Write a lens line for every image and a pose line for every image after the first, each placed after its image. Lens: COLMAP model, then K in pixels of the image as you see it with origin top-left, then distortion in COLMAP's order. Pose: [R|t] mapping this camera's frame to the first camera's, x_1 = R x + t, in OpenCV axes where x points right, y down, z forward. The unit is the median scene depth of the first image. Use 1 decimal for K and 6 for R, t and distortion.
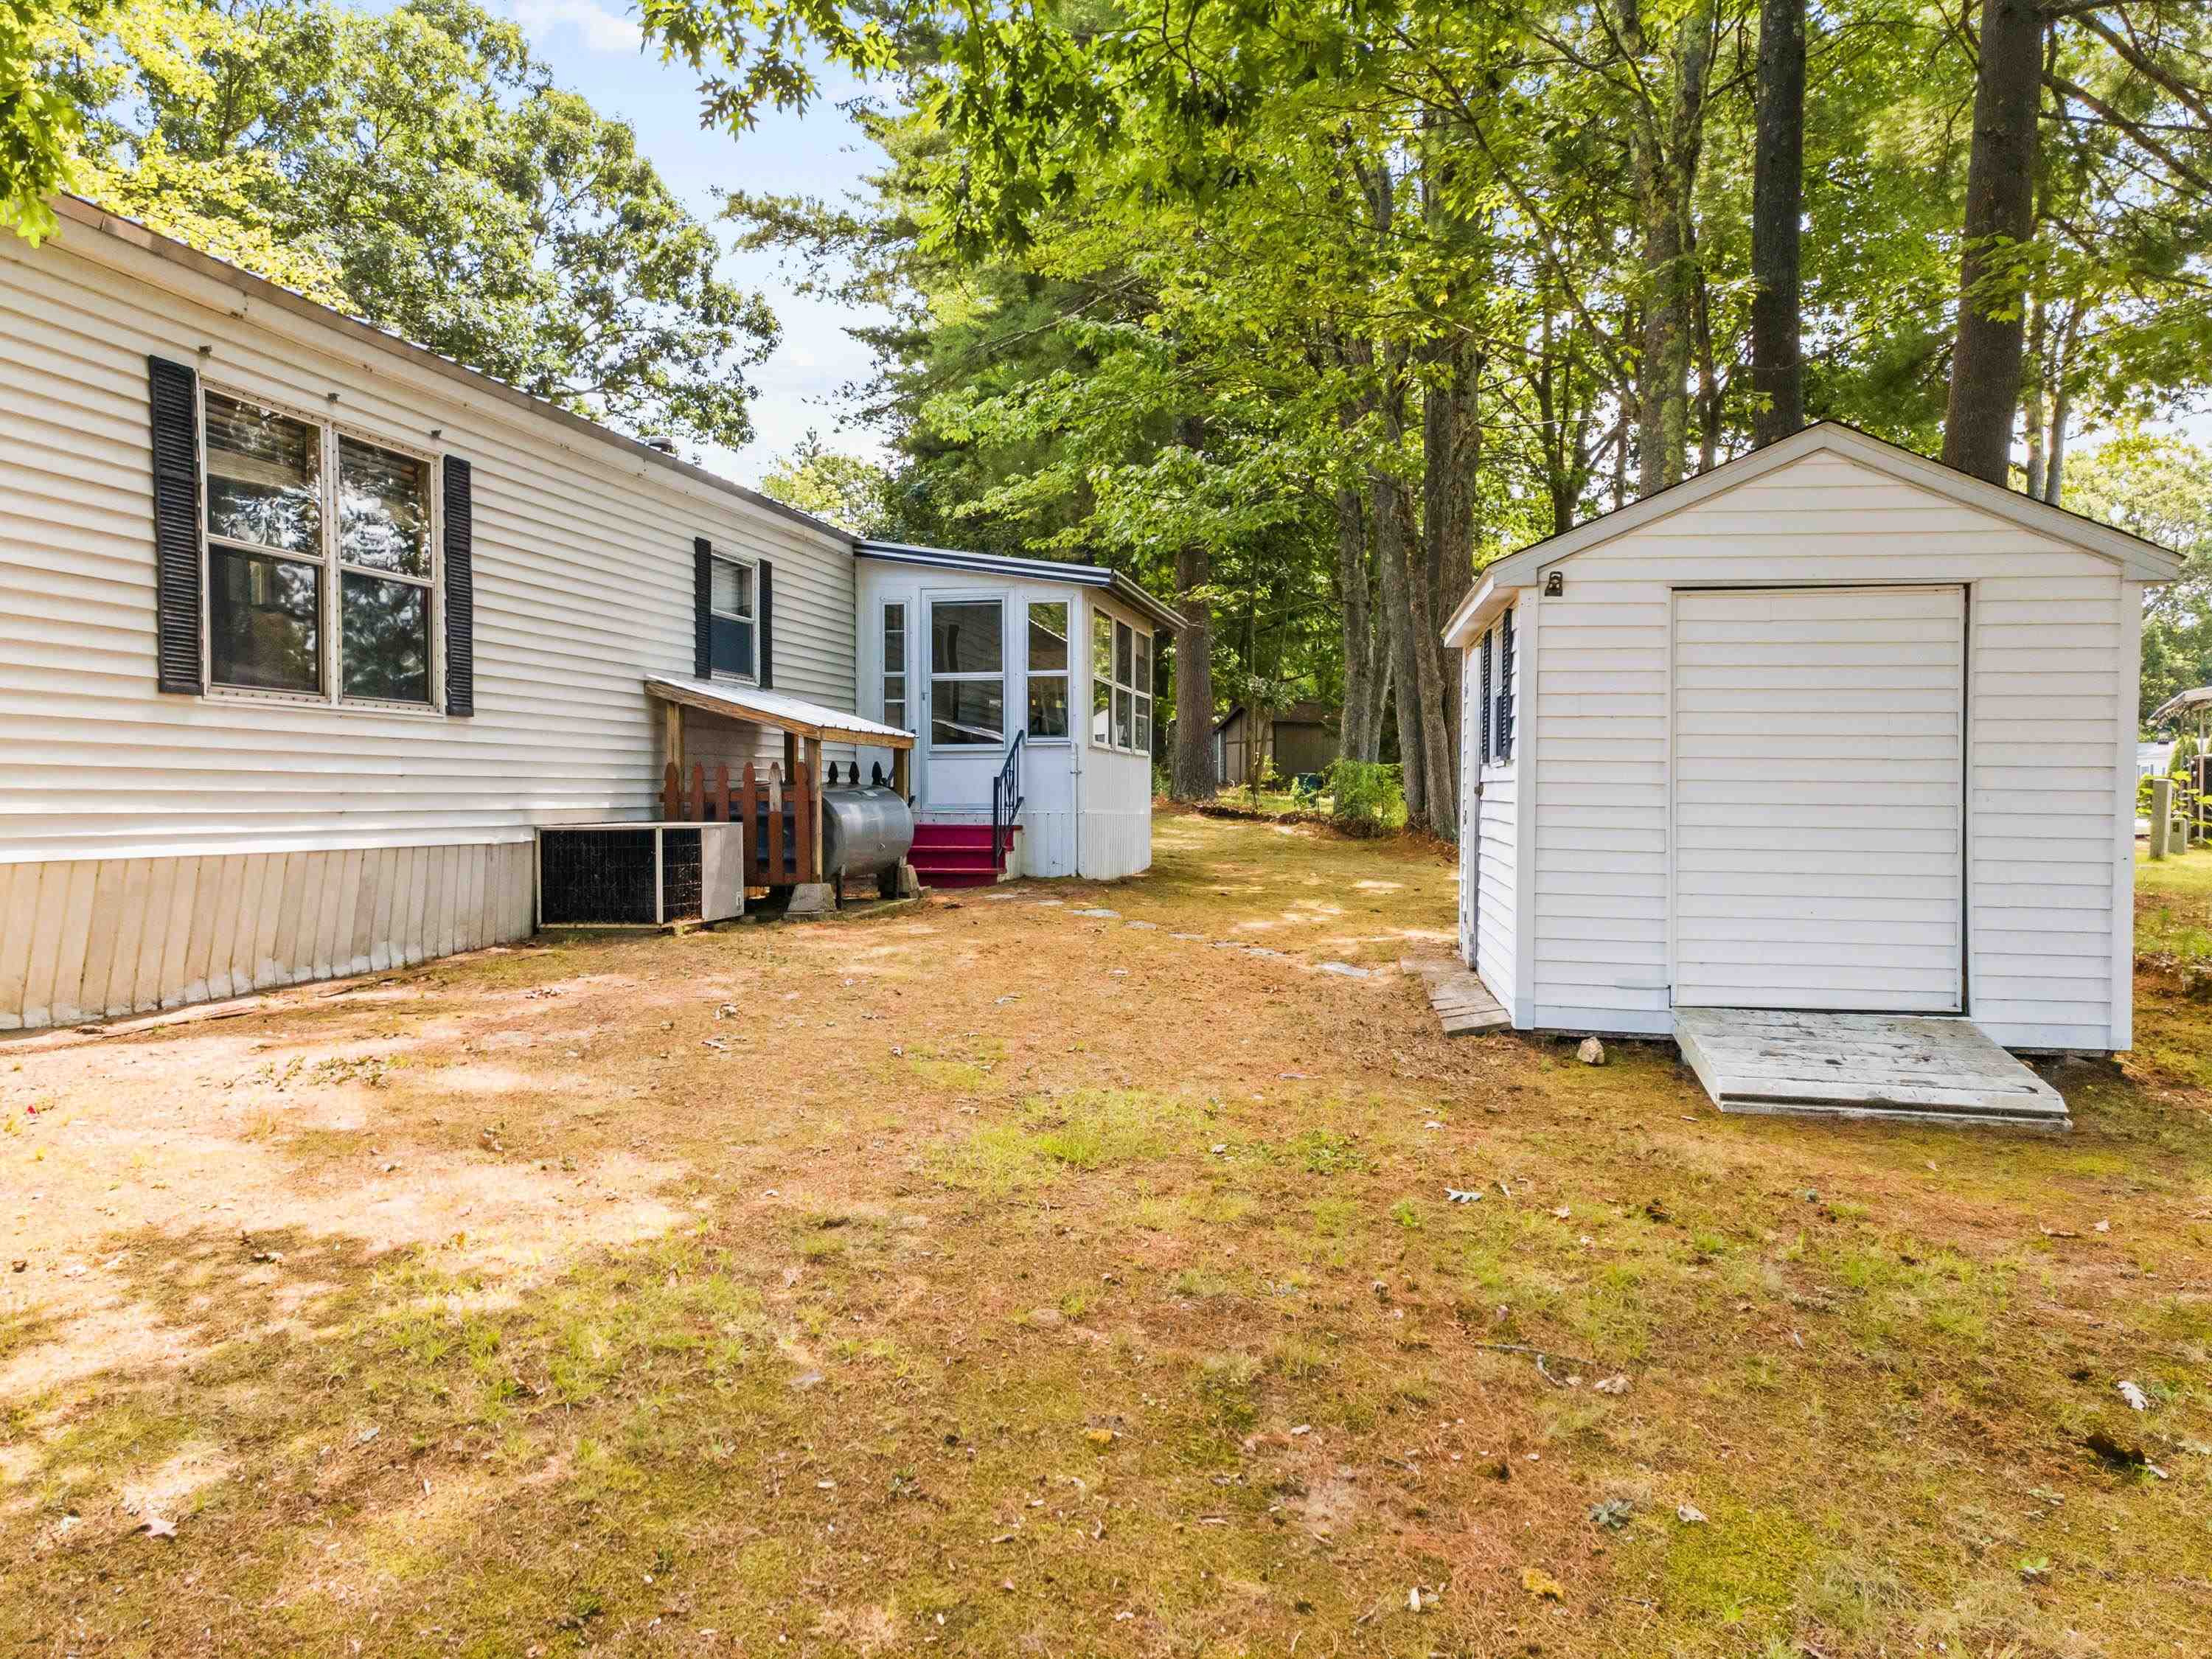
lens RADIAL K [[1655.9, 0, 1102.7], [0, 1655.9, 853.5], [0, 0, 1]] dist [0.060427, 0.000970]
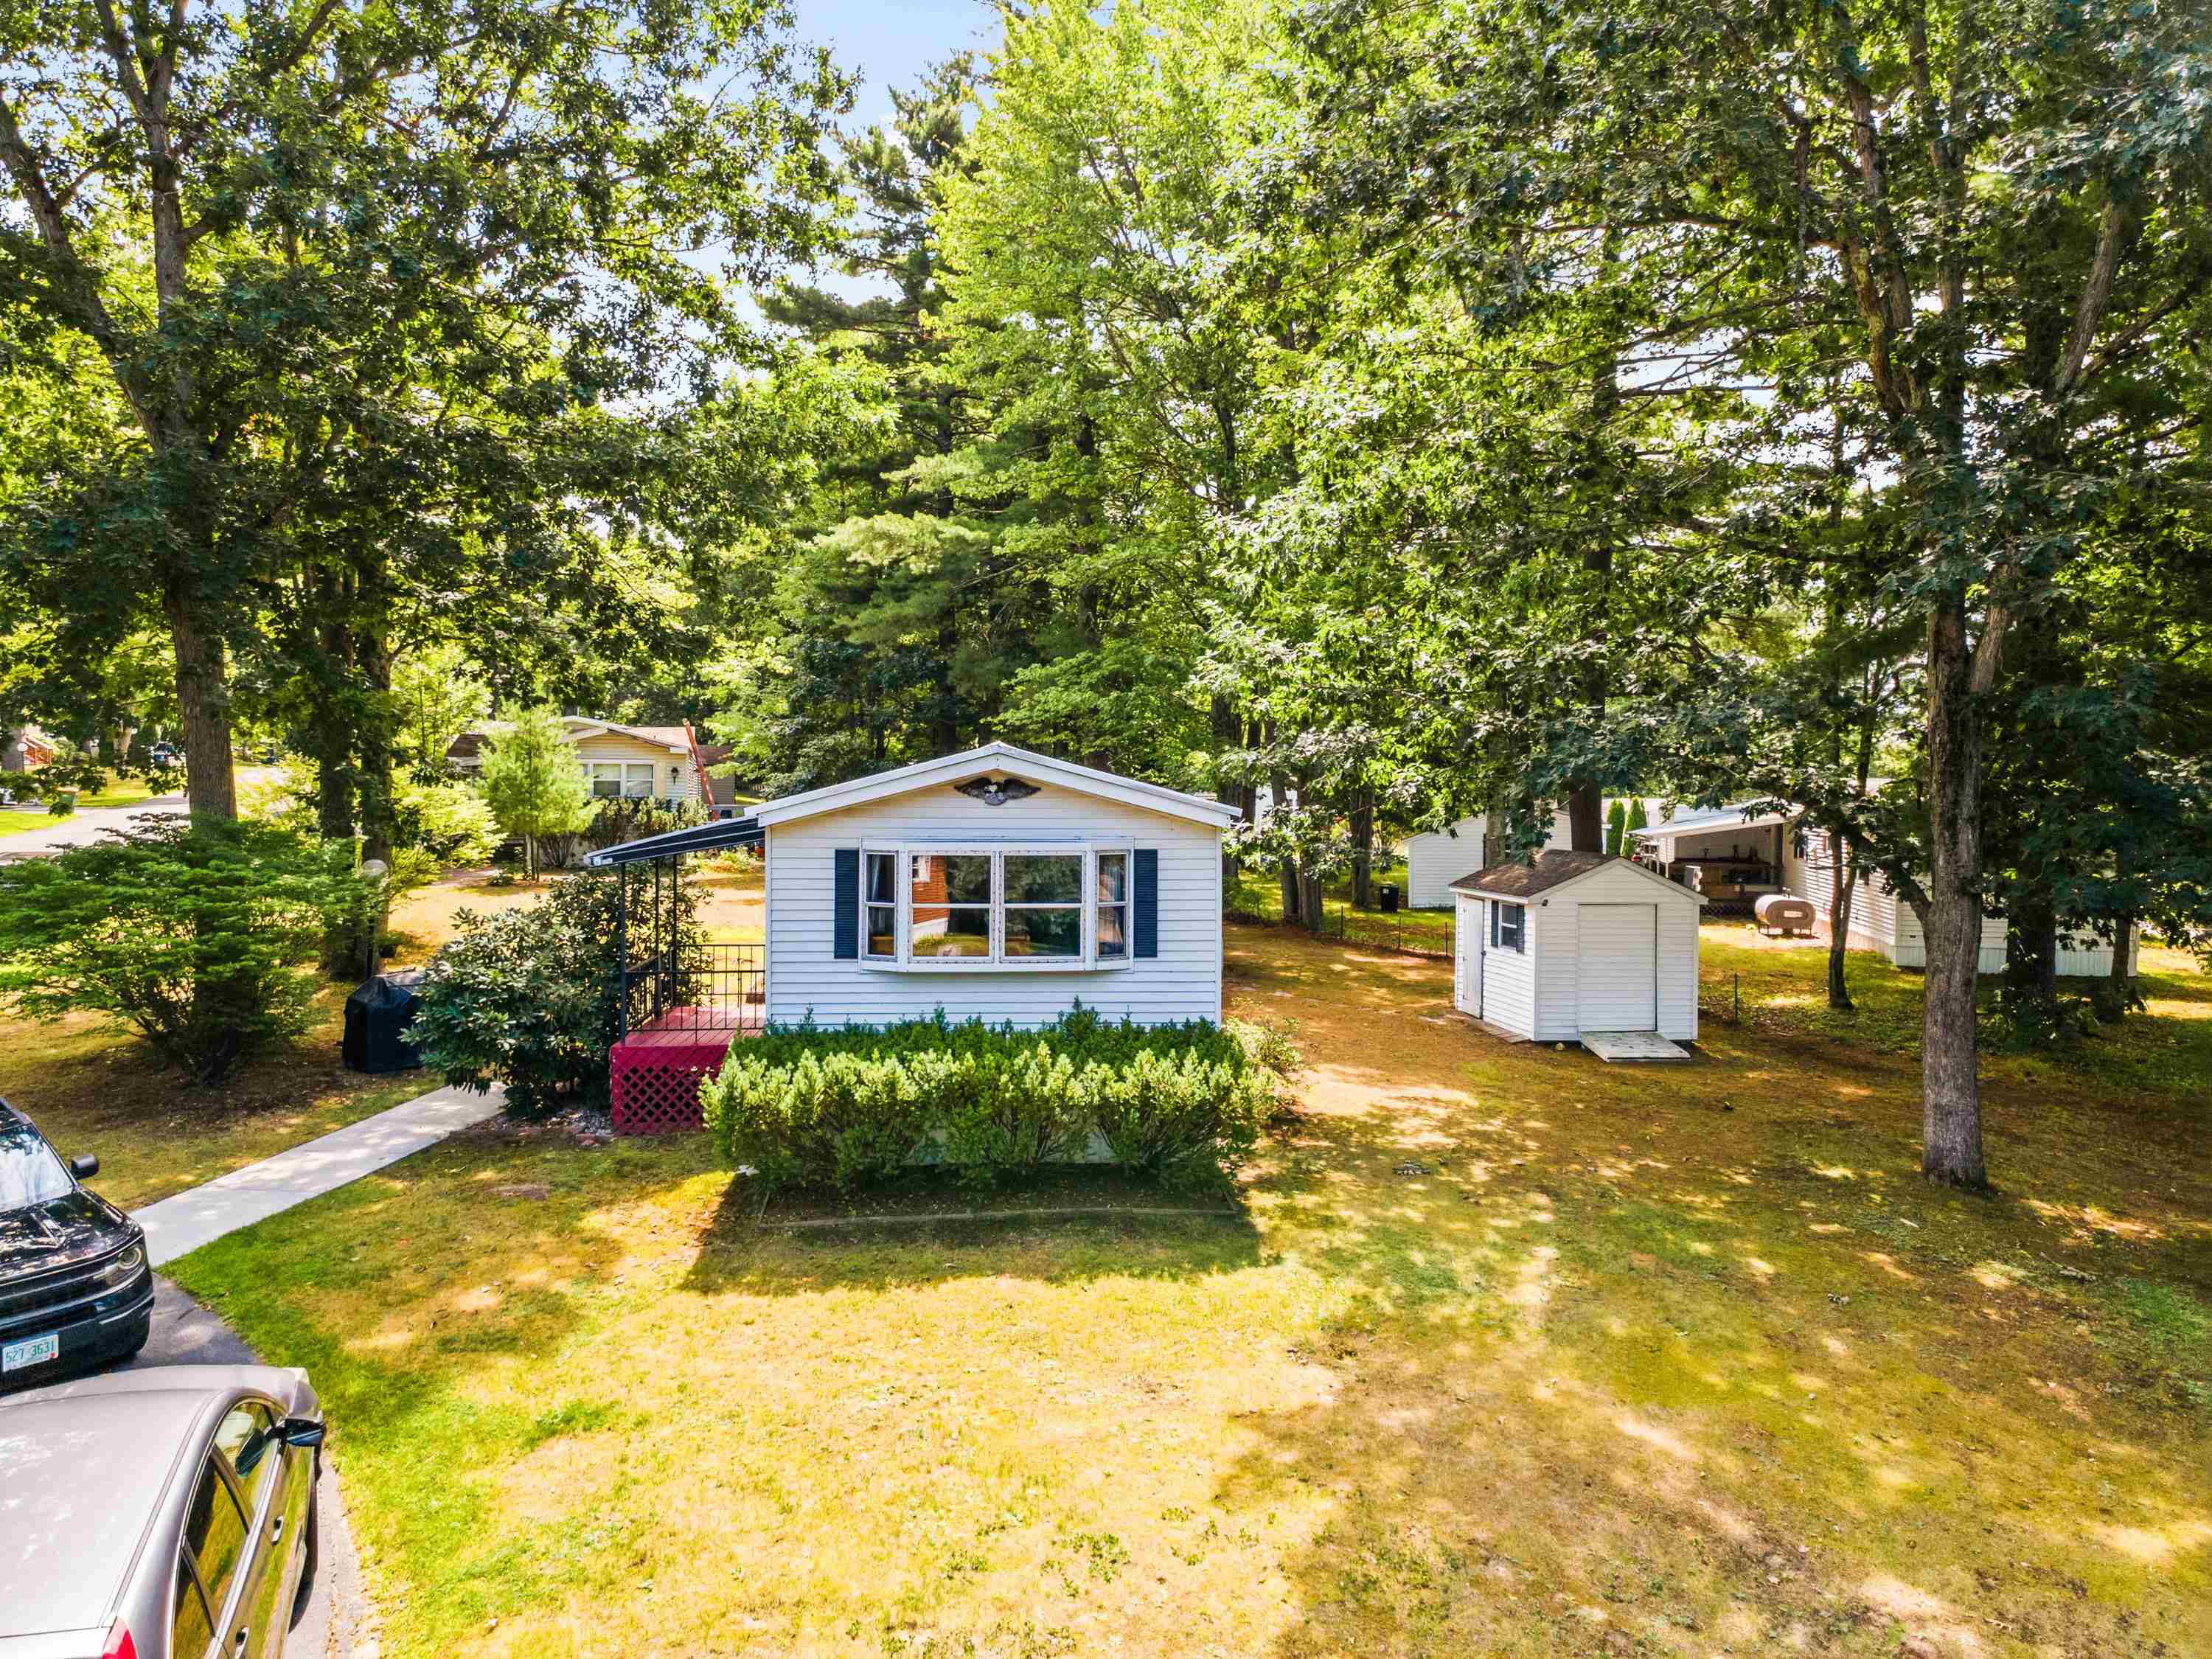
lens RADIAL K [[1616.3, 0, 1106.0], [0, 1616.3, 829.5], [0, 0, 1]] dist [0.010657, 0.005404]
pose [[0.959945, -0.008801, 0.280051, -0.909728], [0.014117, 0.999756, -0.016970, -0.167998], [-0.279833, 0.020244, 0.959835, -1.137901]]
